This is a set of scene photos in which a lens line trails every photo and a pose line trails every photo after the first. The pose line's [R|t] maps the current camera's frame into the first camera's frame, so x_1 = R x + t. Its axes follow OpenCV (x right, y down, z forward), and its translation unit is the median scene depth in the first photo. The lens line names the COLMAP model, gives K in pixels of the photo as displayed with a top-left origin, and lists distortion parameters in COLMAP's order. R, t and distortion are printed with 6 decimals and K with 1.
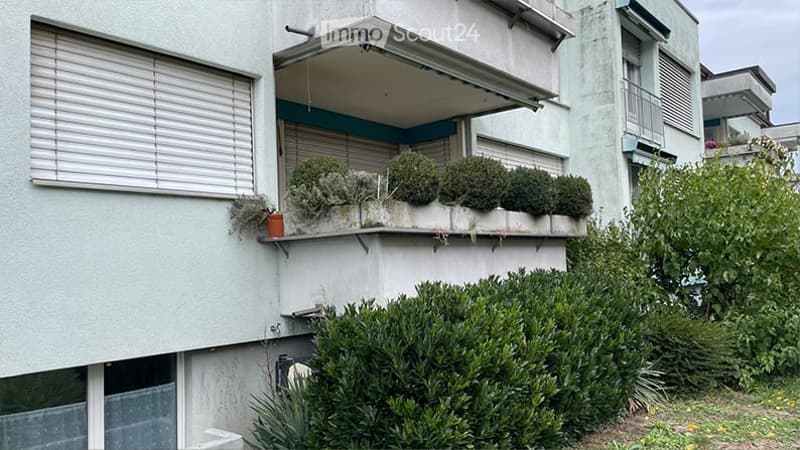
lens RADIAL K [[605.2, 0, 404.7], [0, 605.2, 229.0], [0, 0, 1]] dist [0.099343, -0.128939]
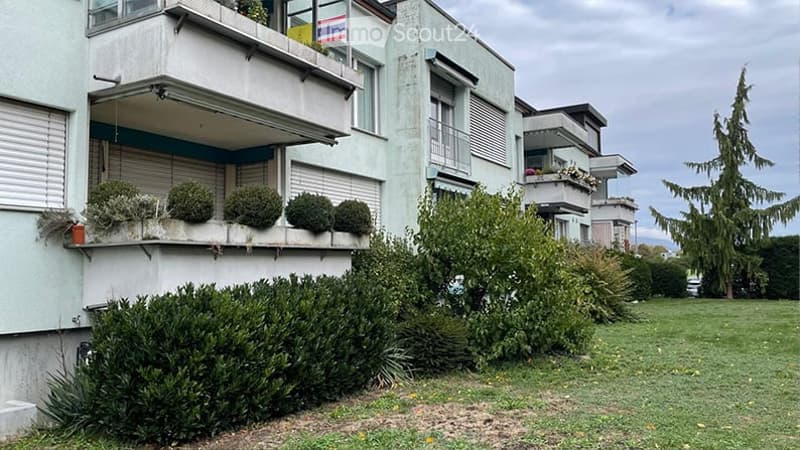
lens RADIAL K [[605.5, 0, 403.0], [0, 605.5, 216.8], [0, 0, 1]] dist [0.080247, -0.115369]
pose [[0.984936, 0.038457, 0.168586, 0.210799], [-0.033745, 0.998958, -0.030724, -0.024389], [-0.169592, 0.024572, 0.985208, -0.309227]]
